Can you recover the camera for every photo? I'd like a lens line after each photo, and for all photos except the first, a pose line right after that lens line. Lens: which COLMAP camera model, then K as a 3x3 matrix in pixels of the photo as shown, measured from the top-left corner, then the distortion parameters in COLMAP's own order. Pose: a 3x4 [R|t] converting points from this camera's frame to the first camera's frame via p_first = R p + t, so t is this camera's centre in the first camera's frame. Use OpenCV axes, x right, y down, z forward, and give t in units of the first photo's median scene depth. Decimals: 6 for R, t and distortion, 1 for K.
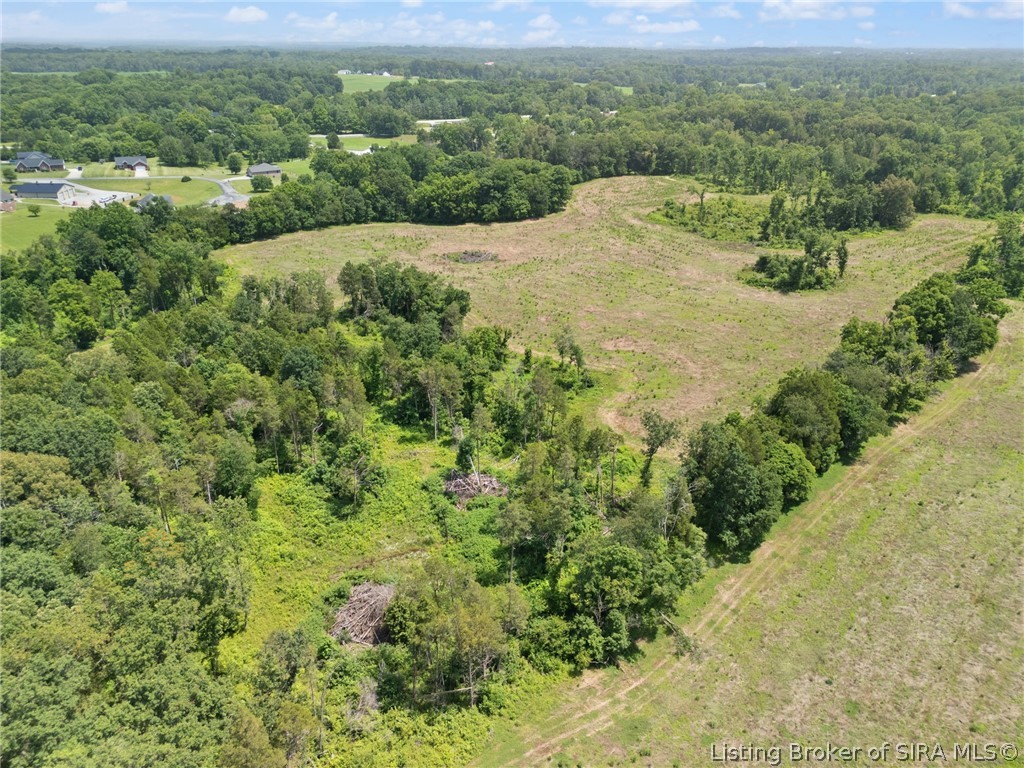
lens RADIAL K [[765.2, 0, 517.1], [0, 765.2, 383.1], [0, 0, 1]] dist [0.088293, -0.088602]
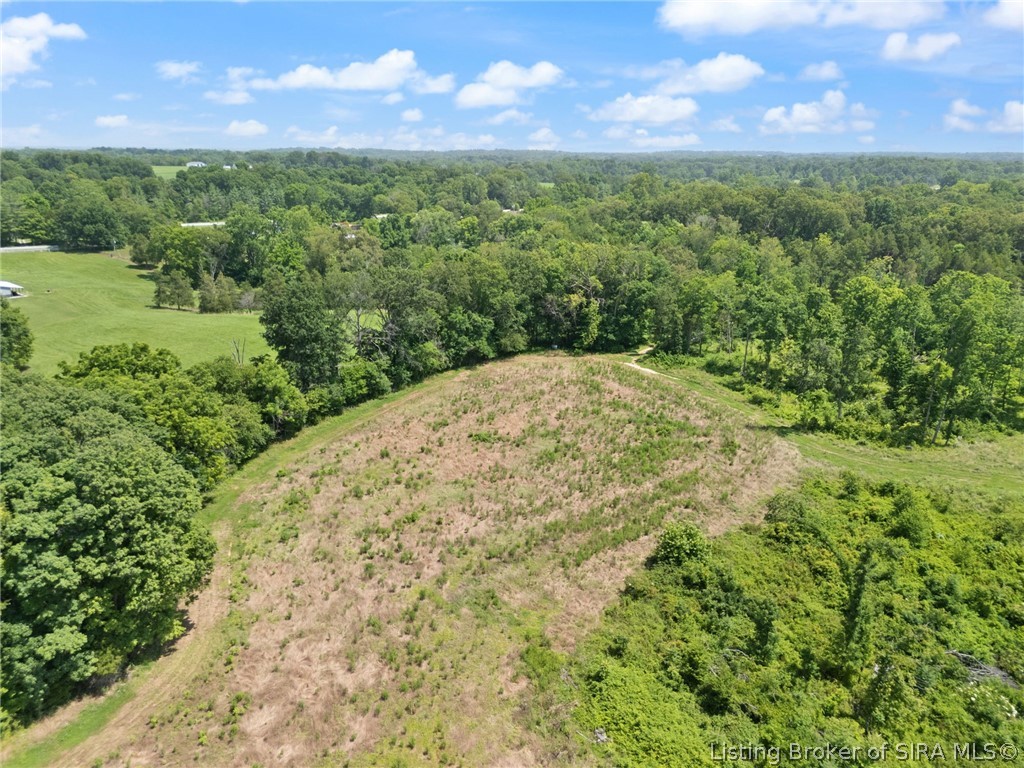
lens RADIAL K [[765.2, 0, 517.1], [0, 765.2, 383.1], [0, 0, 1]] dist [0.088293, -0.088602]
pose [[0.996525, -0.023963, 0.079777, 0.107173], [0.033464, 0.992213, -0.119974, -0.209860], [-0.076281, 0.122227, 0.989566, 0.625234]]
